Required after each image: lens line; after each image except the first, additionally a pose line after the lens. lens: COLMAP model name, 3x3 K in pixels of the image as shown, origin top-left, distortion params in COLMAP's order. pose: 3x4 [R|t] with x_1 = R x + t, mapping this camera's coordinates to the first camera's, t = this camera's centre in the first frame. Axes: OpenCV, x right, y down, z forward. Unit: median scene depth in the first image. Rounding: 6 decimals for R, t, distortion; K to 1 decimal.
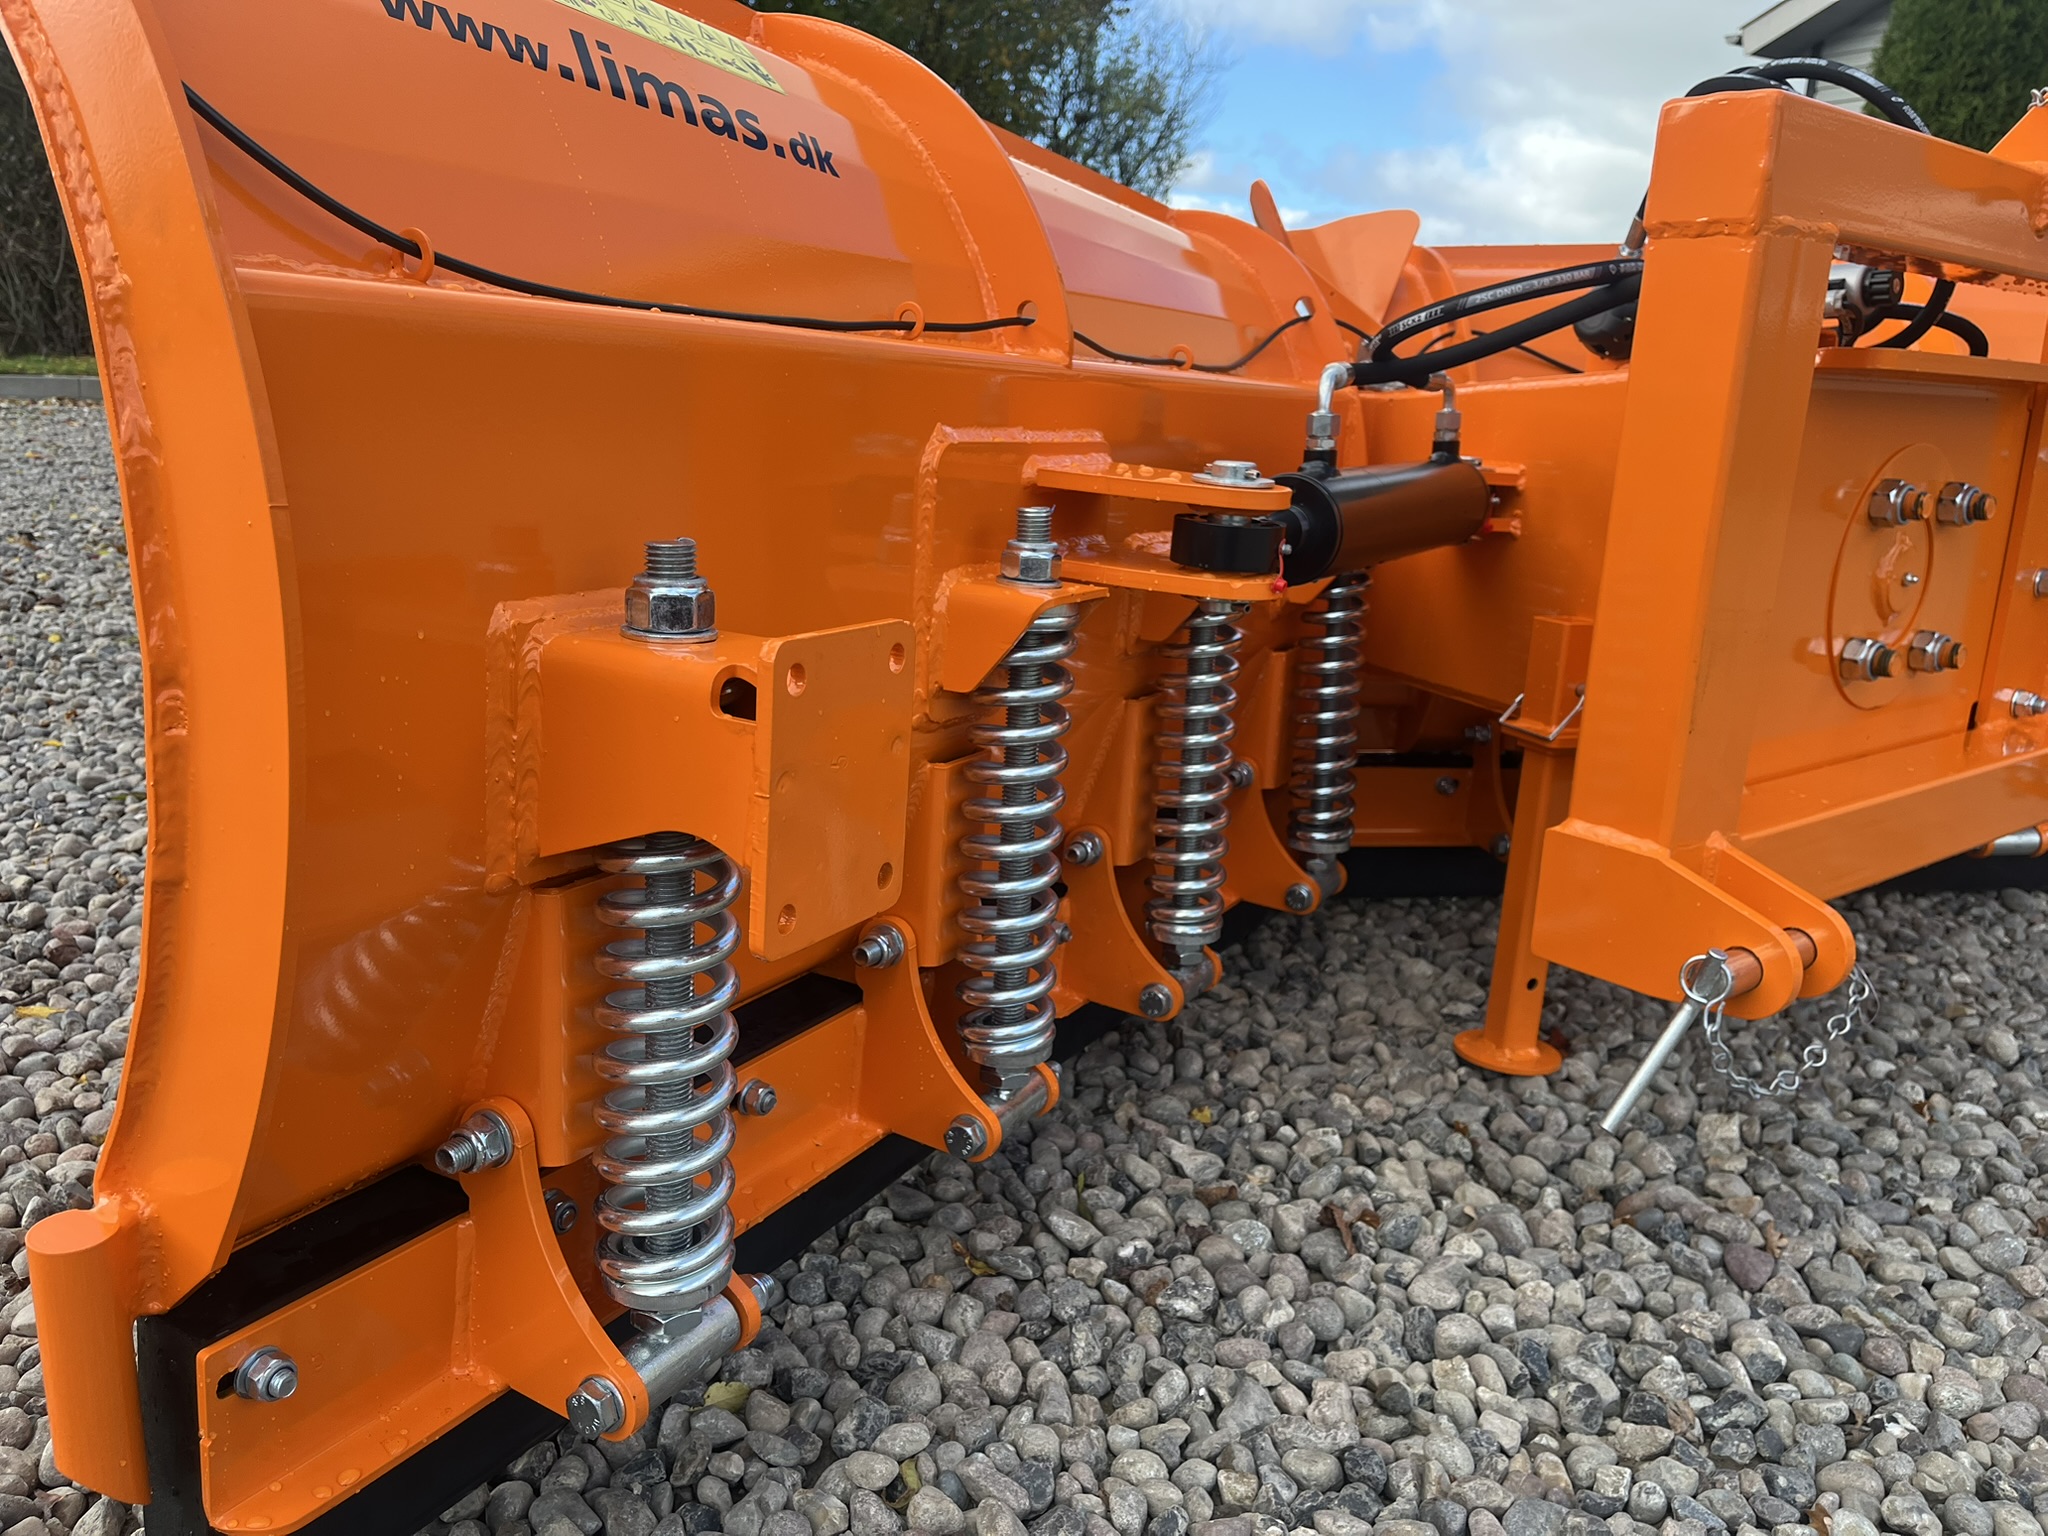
lens RADIAL K [[1544.9, 0, 1032.8], [0, 1544.9, 779.4], [0, 0, 1]] dist [0.071679, -0.096739]
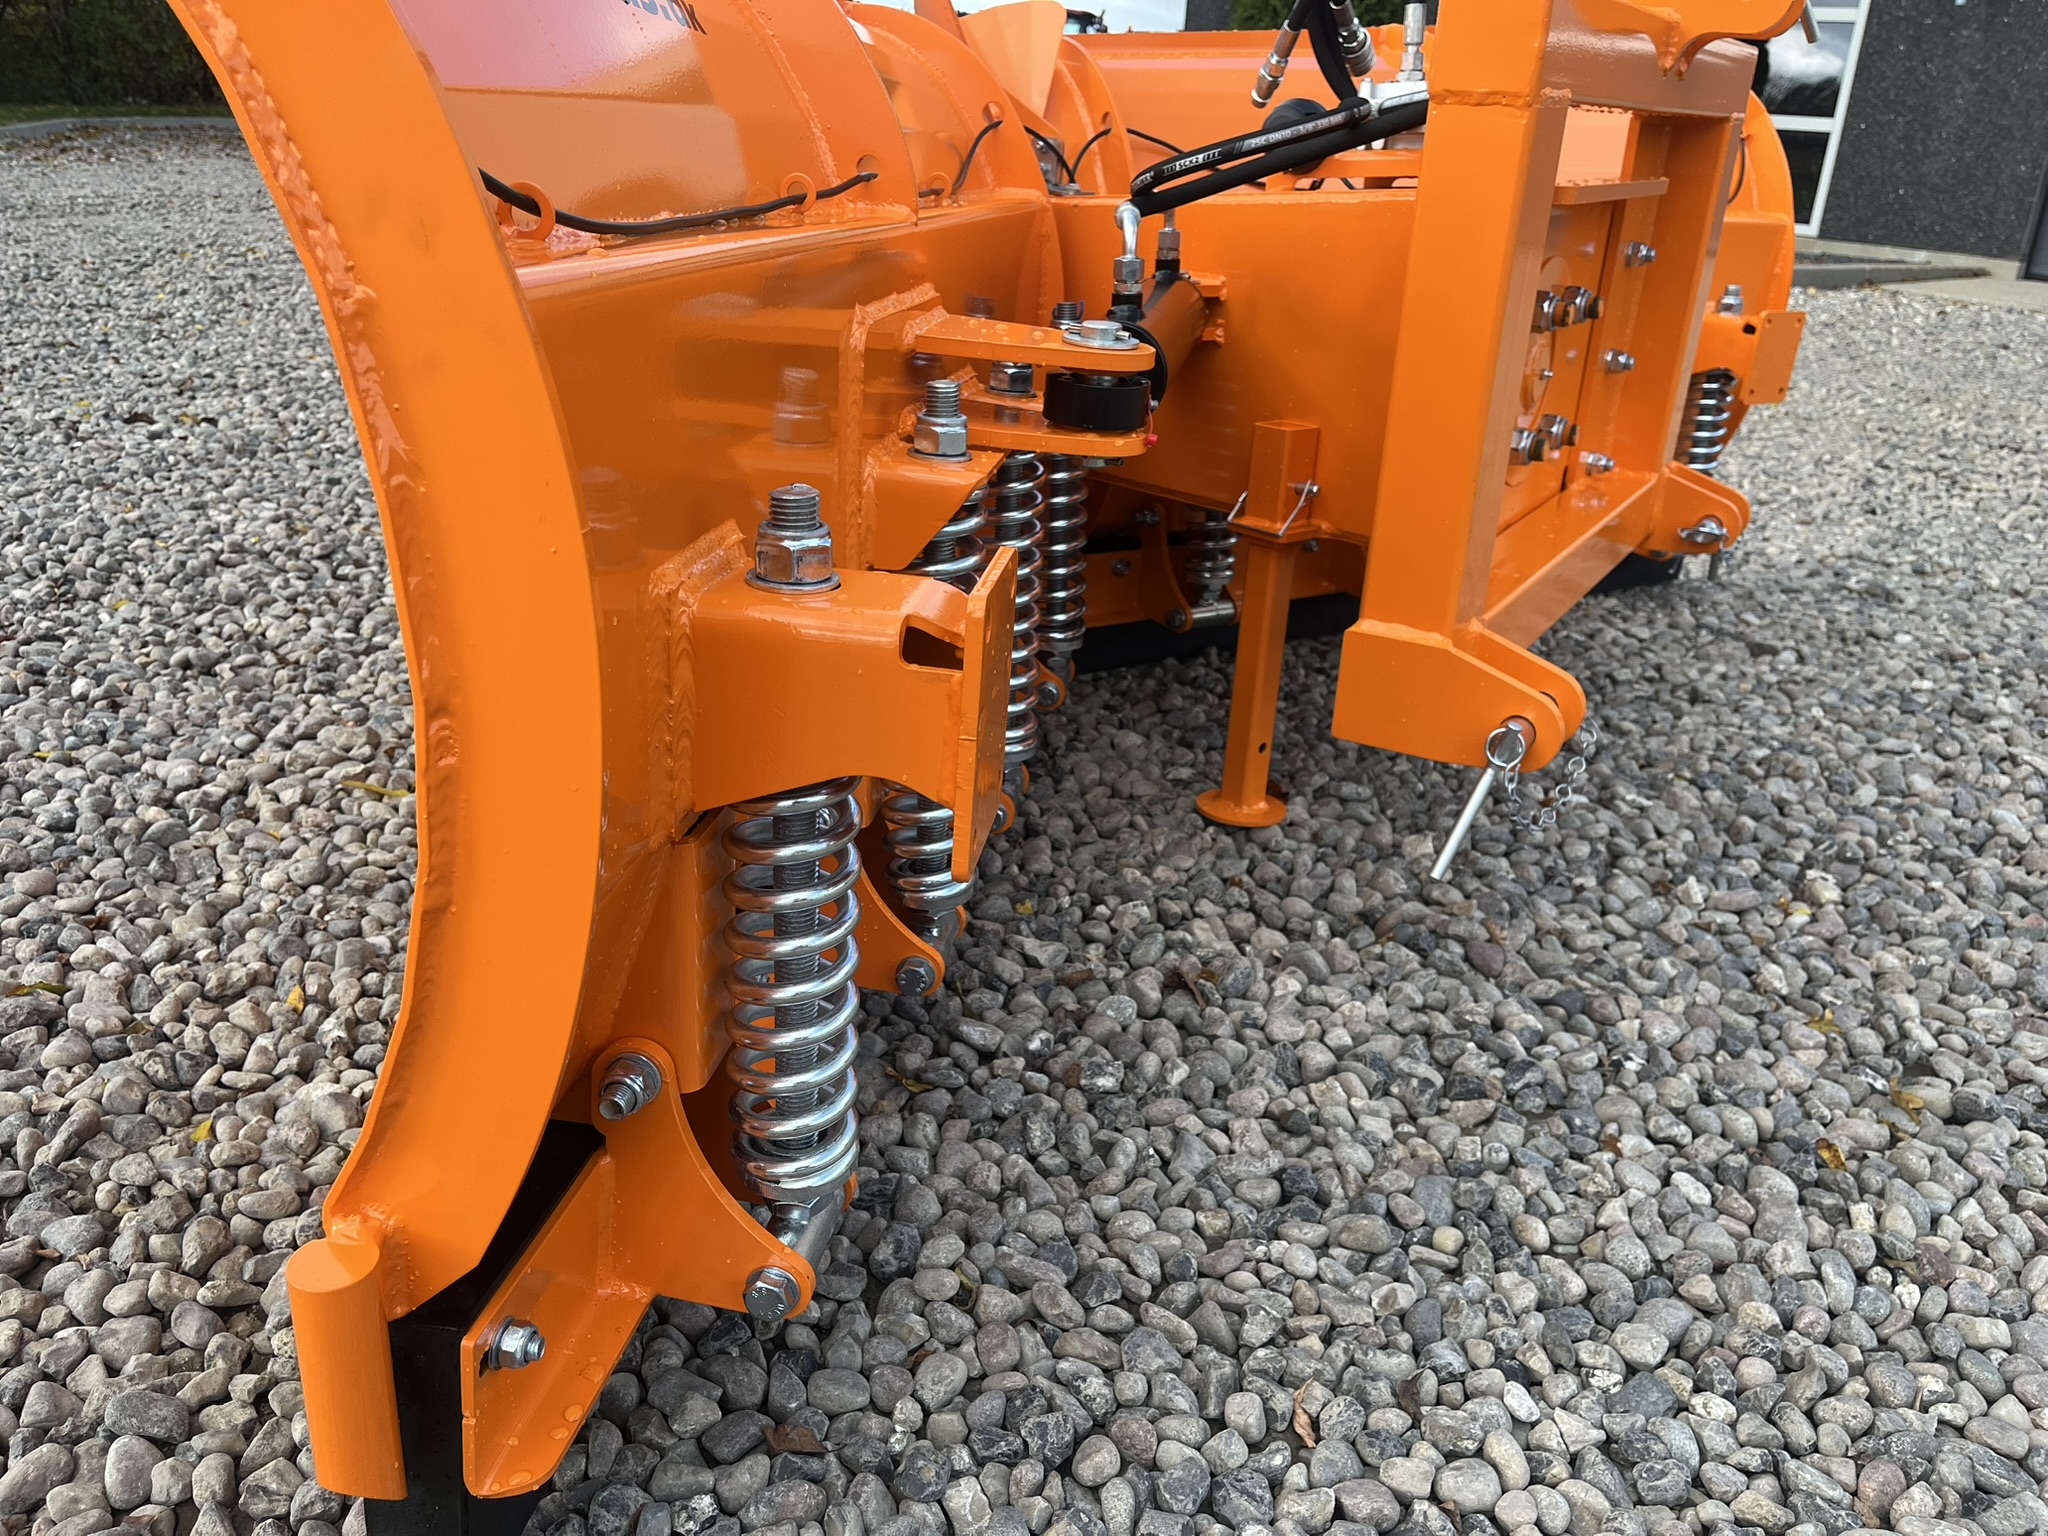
lens RADIAL K [[1544.9, 0, 1012.0], [0, 1544.9, 766.2], [0, 0, 1]] dist [0.071679, -0.096739]
pose [[0.938781, -0.135341, 0.316817, -0.297612], [0.083103, 0.981410, 0.173000, -0.093743], [-0.334341, -0.136081, 0.932576, -0.010789]]
